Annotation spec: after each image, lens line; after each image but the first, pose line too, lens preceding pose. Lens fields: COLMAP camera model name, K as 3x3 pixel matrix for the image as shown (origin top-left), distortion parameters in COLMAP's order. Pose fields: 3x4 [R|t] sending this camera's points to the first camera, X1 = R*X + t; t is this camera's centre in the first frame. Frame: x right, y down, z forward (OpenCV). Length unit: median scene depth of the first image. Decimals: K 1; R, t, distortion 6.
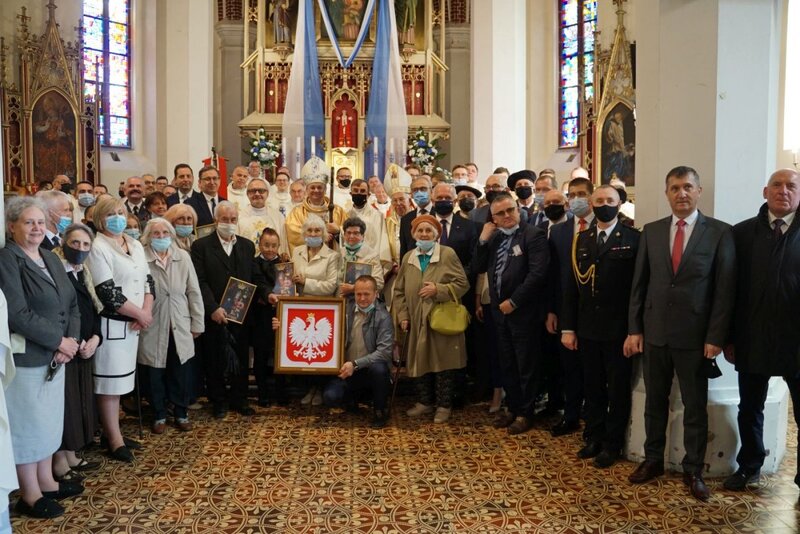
lens RADIAL K [[615.5, 0, 399.3], [0, 615.5, 276.9], [0, 0, 1]] dist [-0.176082, 0.112788]
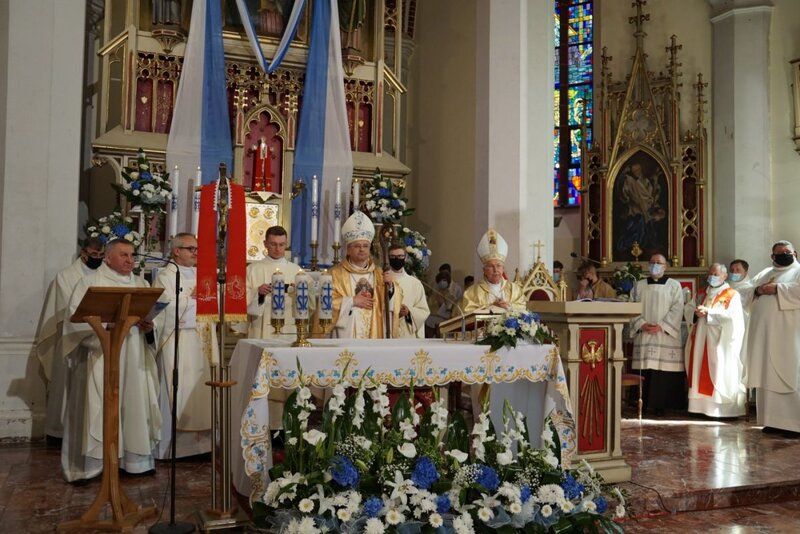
lens RADIAL K [[755.1, 0, 399.2], [0, 755.1, 275.6], [0, 0, 1]] dist [-0.102390, 0.130794]
pose [[0.952724, 0.024105, 0.302879, -0.194356], [0.012829, 0.992768, -0.119365, -0.022473], [-0.303566, 0.117608, 0.945524, 0.193344]]
